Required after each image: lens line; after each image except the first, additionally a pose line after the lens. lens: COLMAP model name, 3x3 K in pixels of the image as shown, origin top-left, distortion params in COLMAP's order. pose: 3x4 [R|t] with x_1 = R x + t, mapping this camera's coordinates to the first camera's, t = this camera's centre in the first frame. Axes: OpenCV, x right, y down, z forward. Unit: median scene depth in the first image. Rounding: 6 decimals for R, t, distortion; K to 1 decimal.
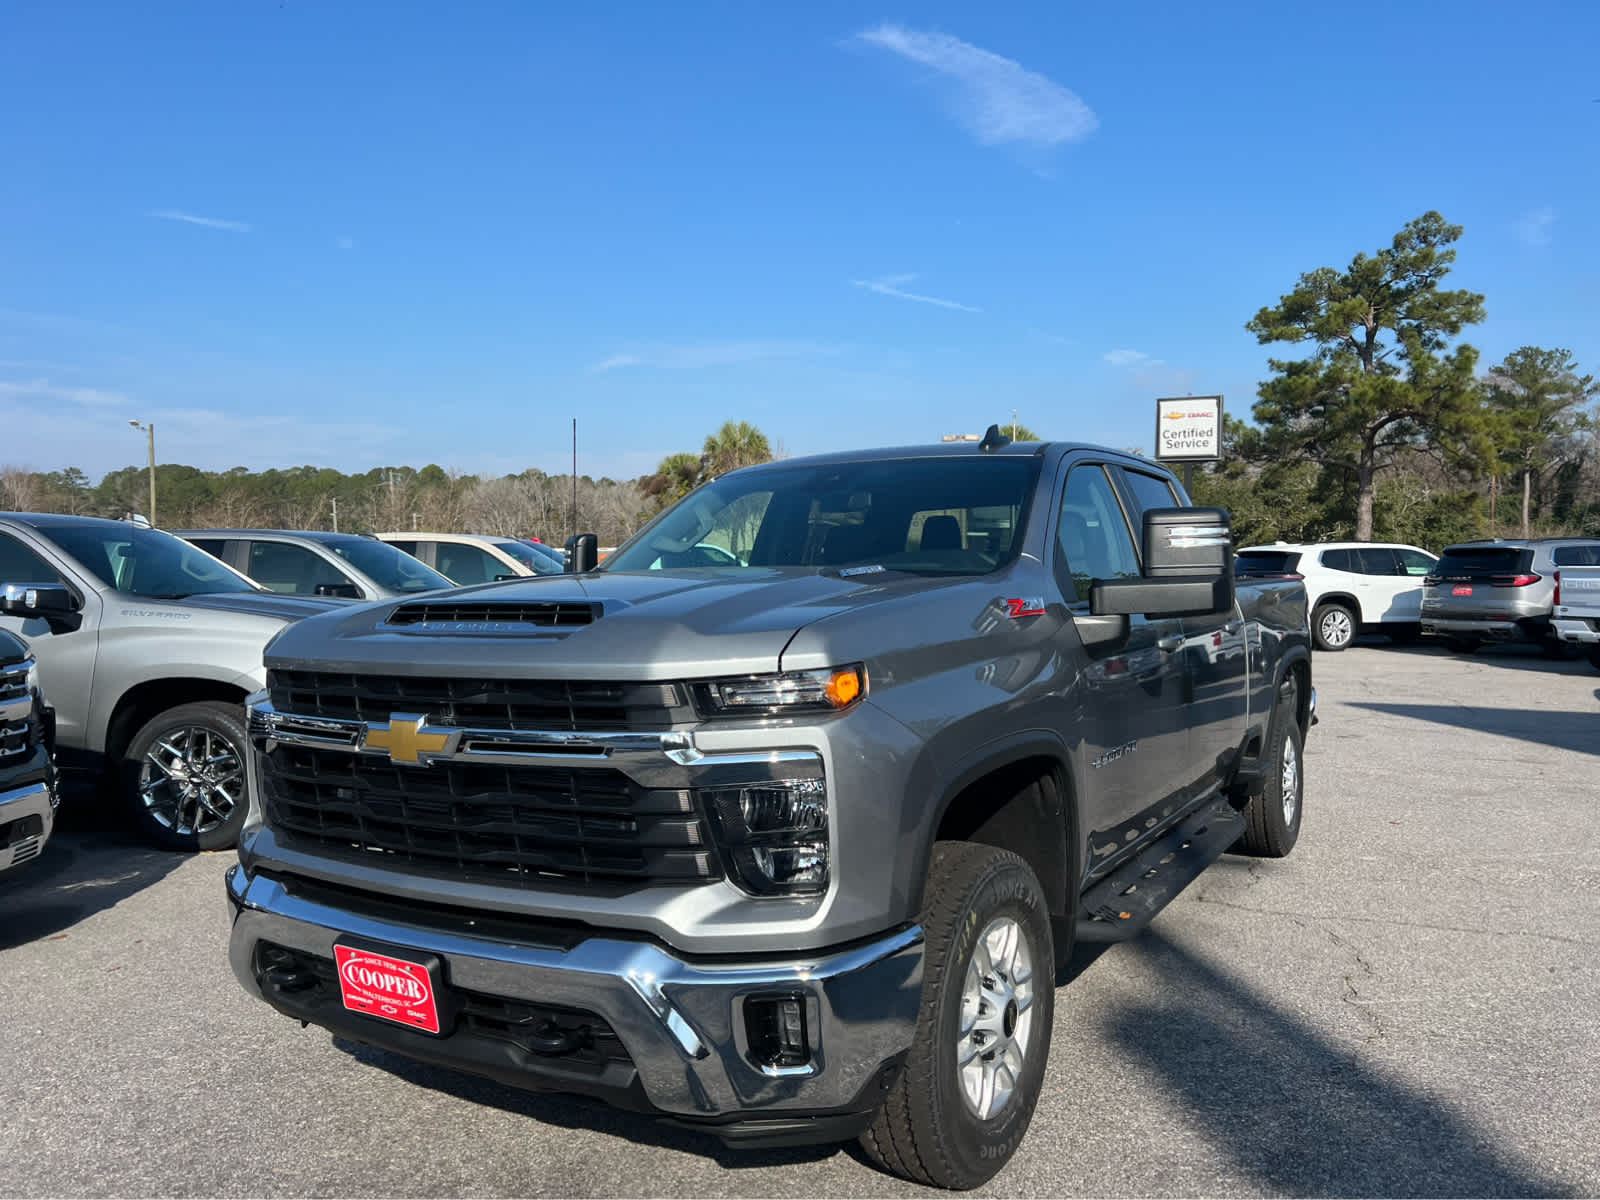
lens RADIAL K [[1221.1, 0, 799.4], [0, 1221.1, 577.8], [0, 0, 1]] dist [0.008140, 0.005565]
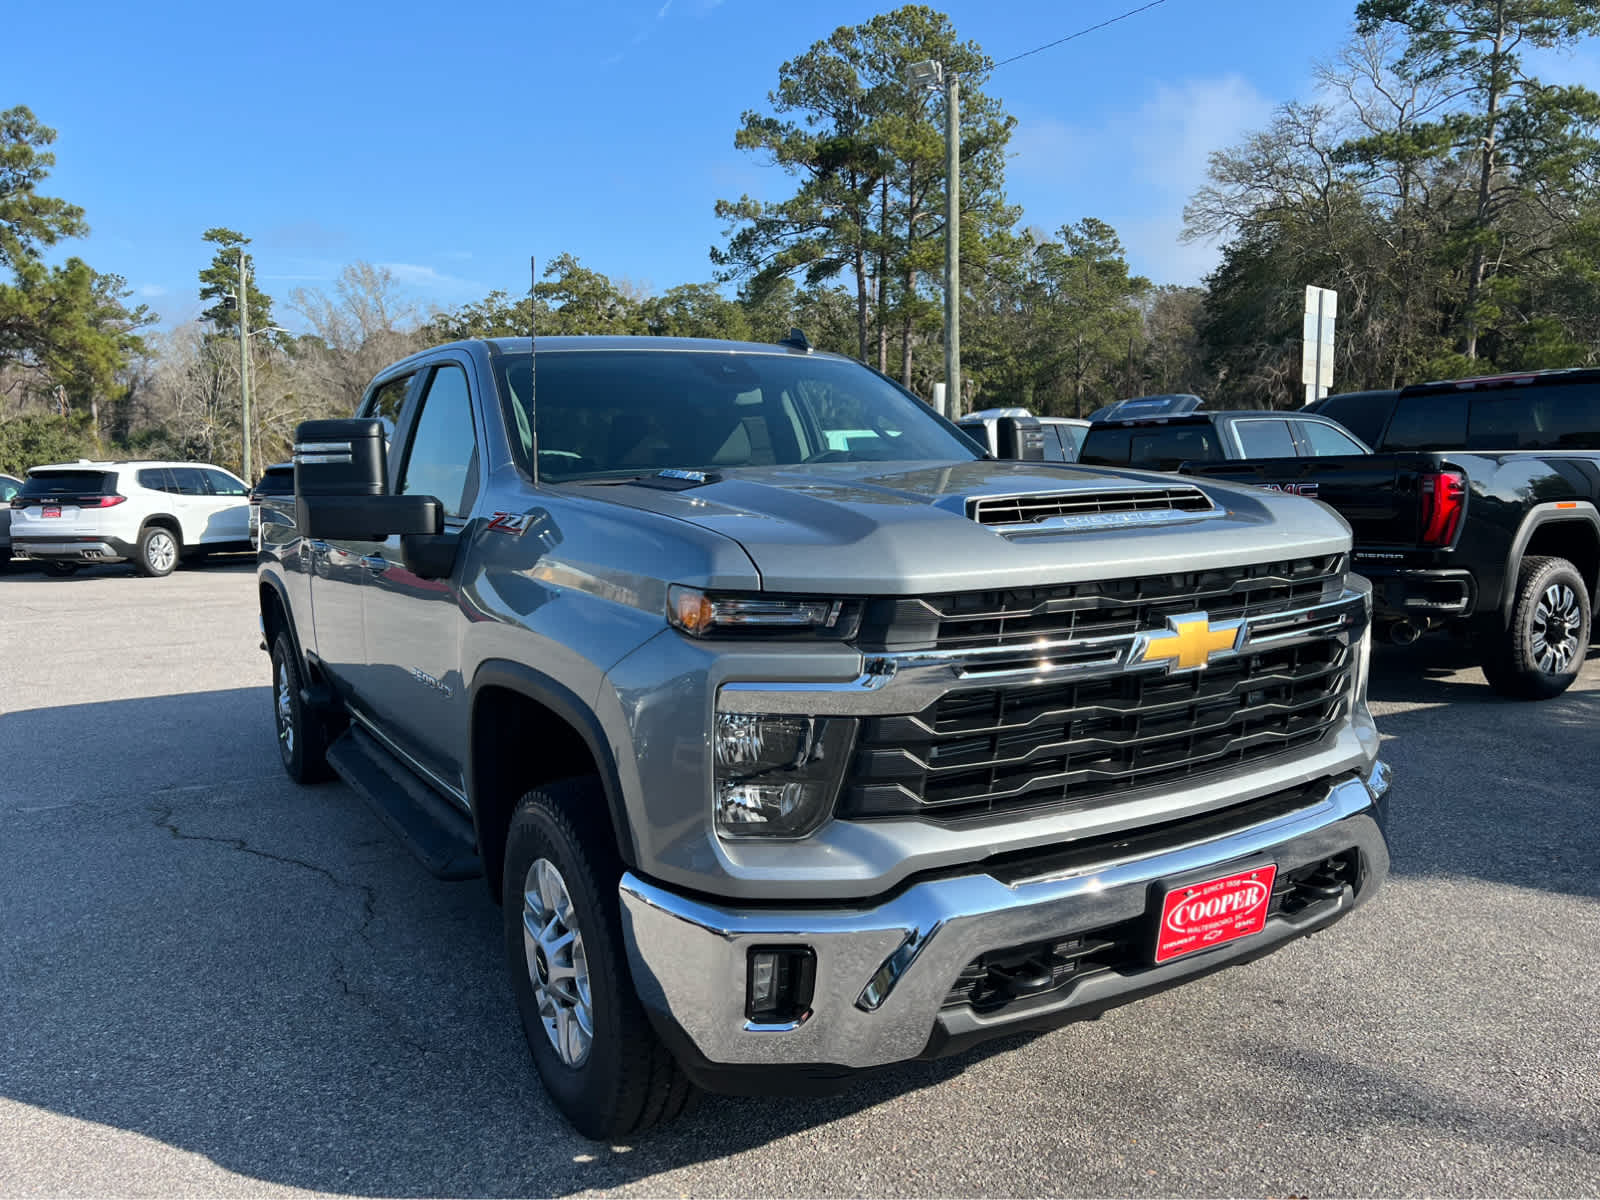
lens RADIAL K [[1220.6, 0, 789.2], [0, 1220.6, 598.5], [0, 0, 1]] dist [0.047948, -0.057697]
pose [[0.459682, -0.089960, 0.883516, -0.184156], [0.022022, 0.995705, 0.089925, 0.001940], [-0.887811, -0.021880, 0.459689, 0.125613]]
